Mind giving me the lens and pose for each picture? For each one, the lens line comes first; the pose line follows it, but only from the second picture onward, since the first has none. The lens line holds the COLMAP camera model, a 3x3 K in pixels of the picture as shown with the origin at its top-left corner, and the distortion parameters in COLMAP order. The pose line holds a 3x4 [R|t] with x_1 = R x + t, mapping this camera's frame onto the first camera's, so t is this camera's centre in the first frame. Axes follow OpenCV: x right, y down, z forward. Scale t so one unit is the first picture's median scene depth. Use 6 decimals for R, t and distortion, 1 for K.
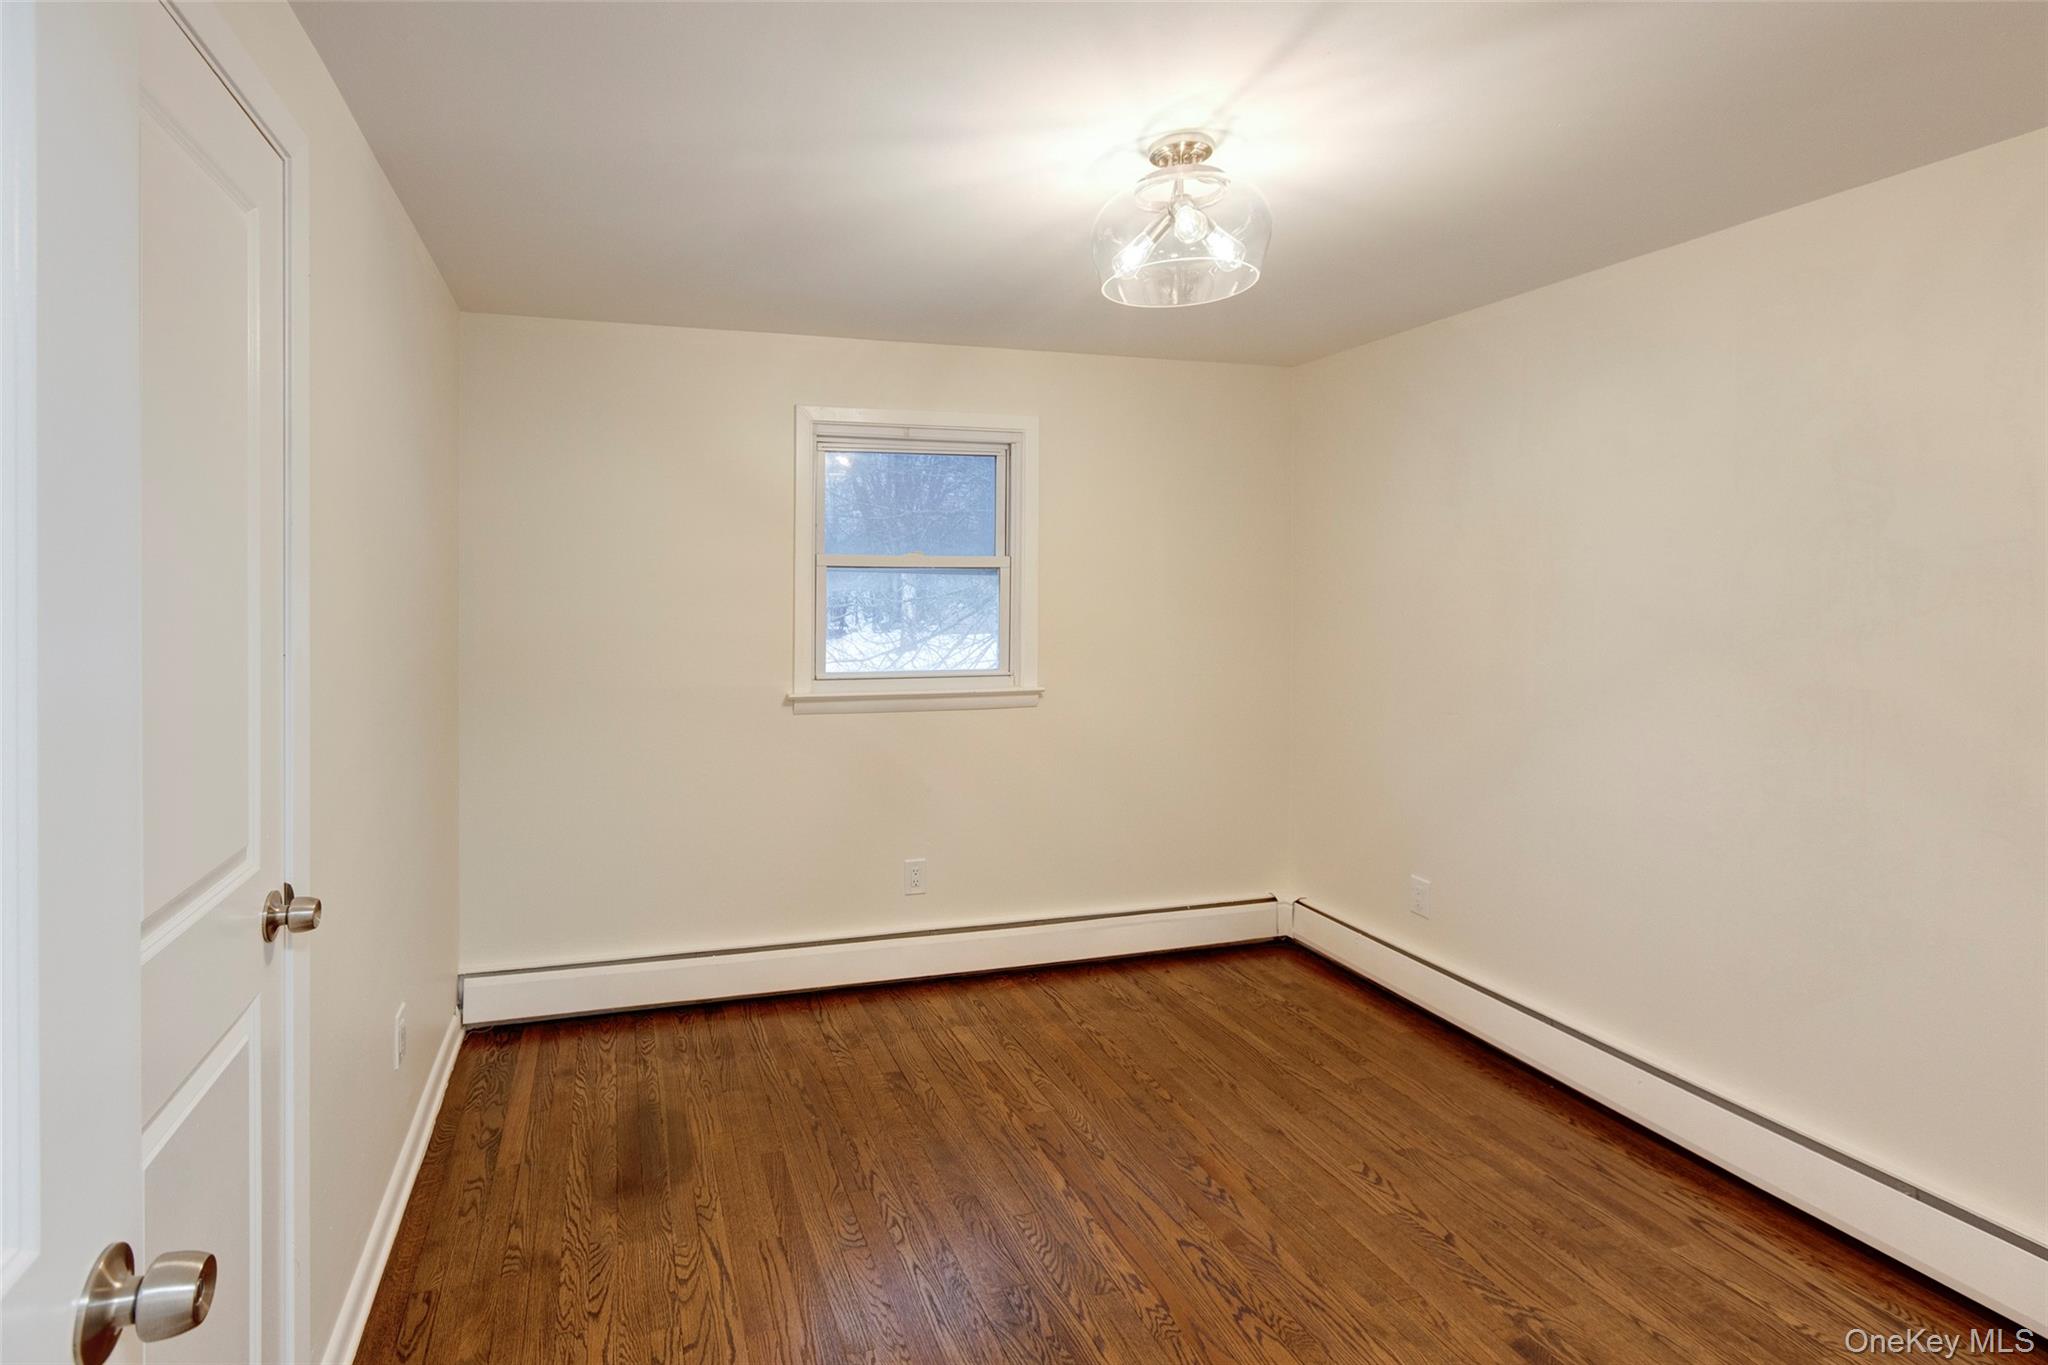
lens RADIAL K [[954.3, 0, 1024.7], [0, 954.3, 687.6], [0, 0, 1]] dist [0.003890, 0.000017]
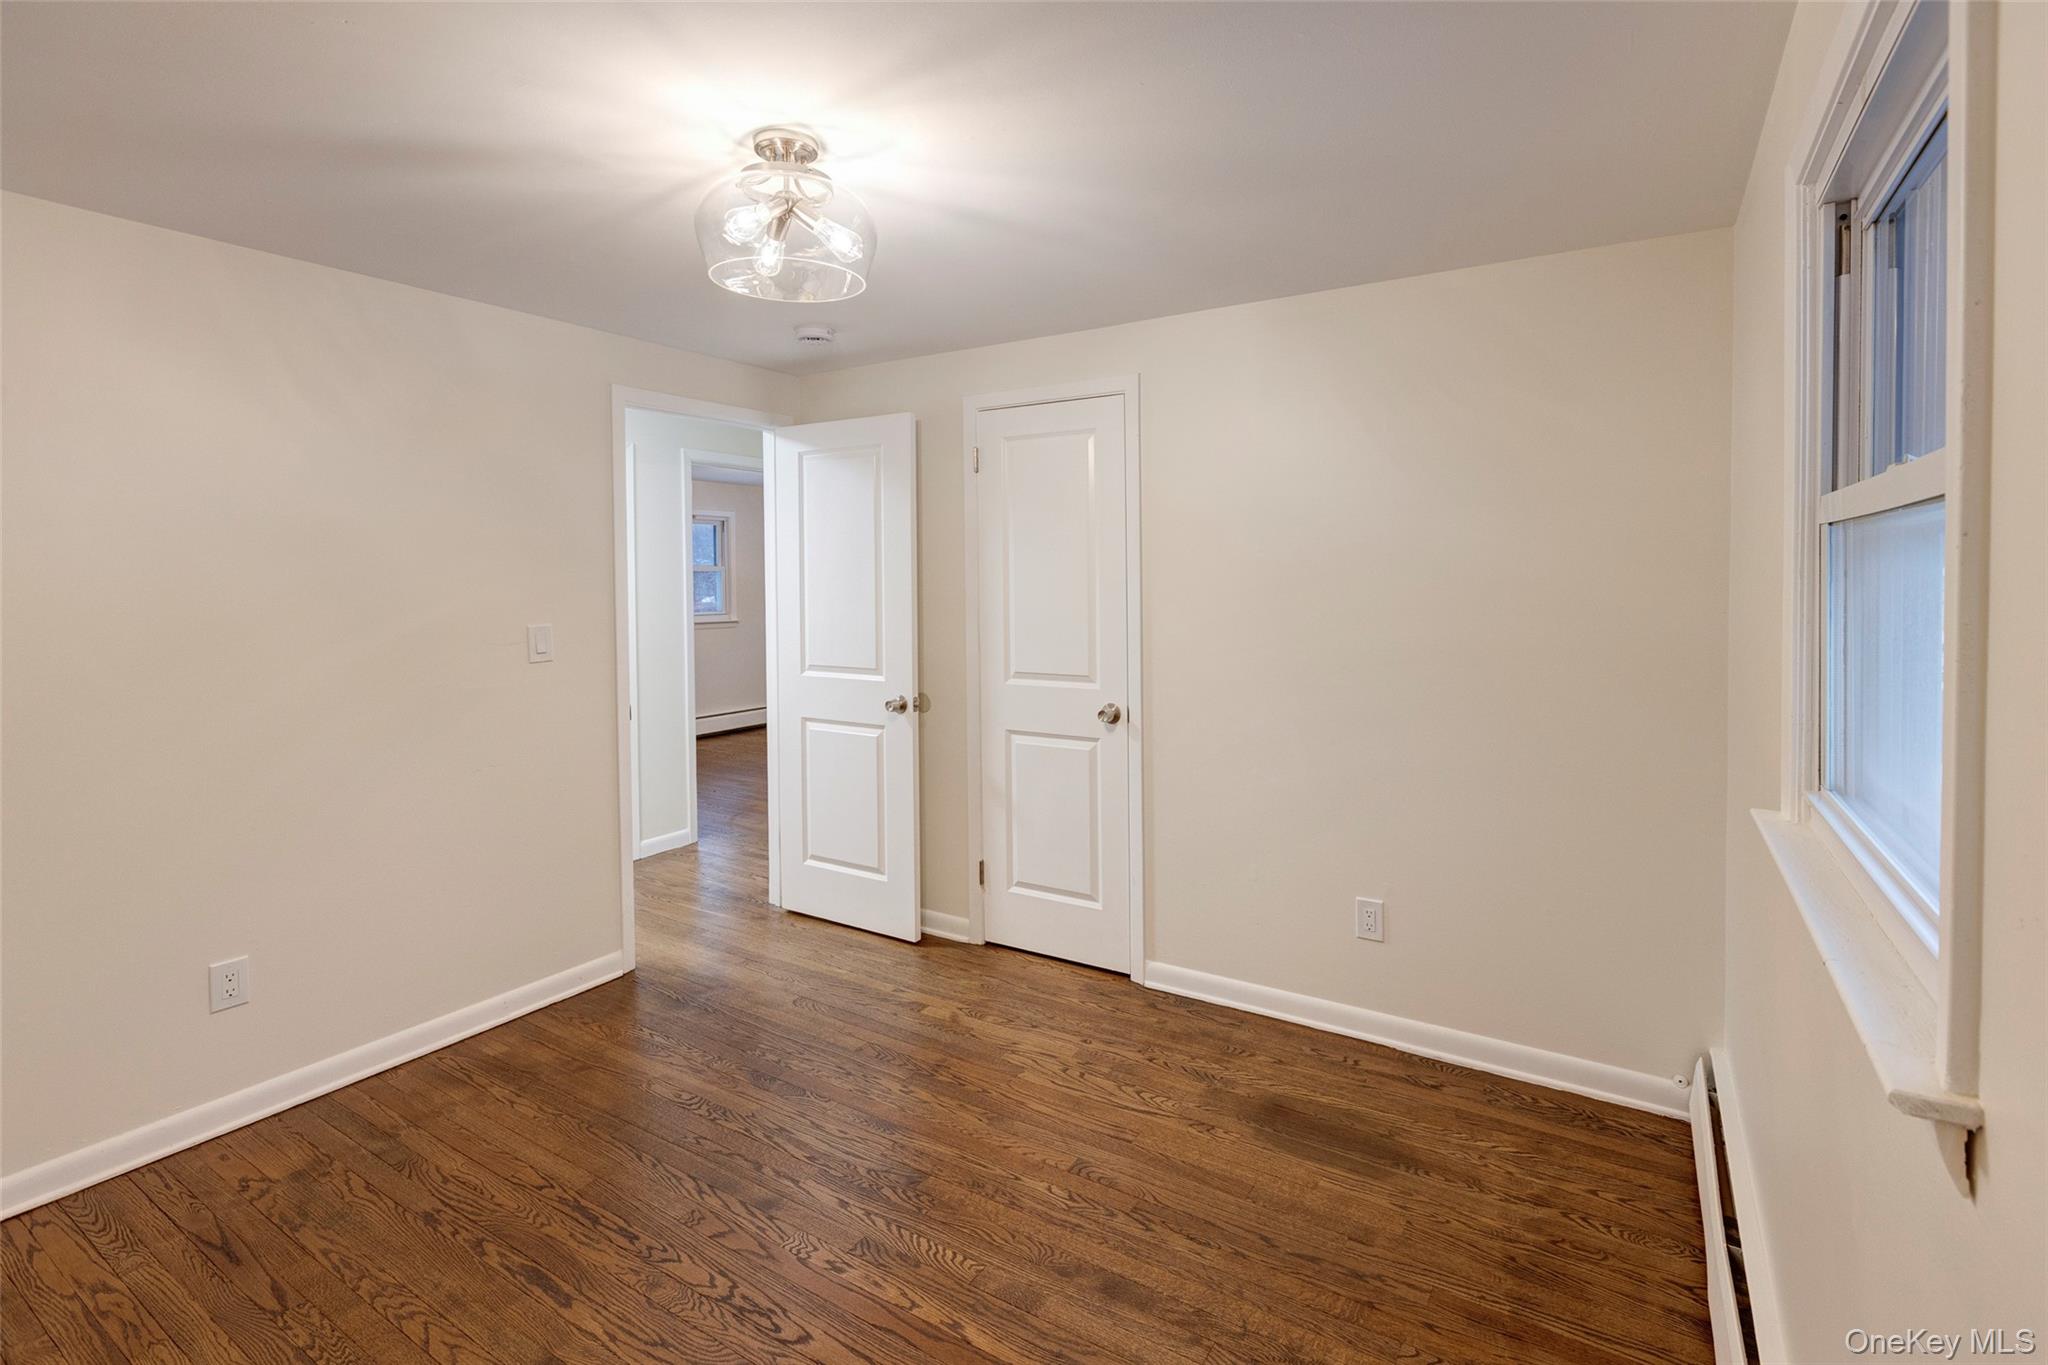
lens RADIAL K [[954.3, 0, 1023.3], [0, 954.3, 675.7], [0, 0, 1]] dist [0.003890, 0.000017]
pose [[-0.830923, 0.061326, -0.552998, 0.476307], [-0.053898, 0.980361, 0.189705, -0.203793], [0.553771, 0.187436, -0.811298, 1.819172]]
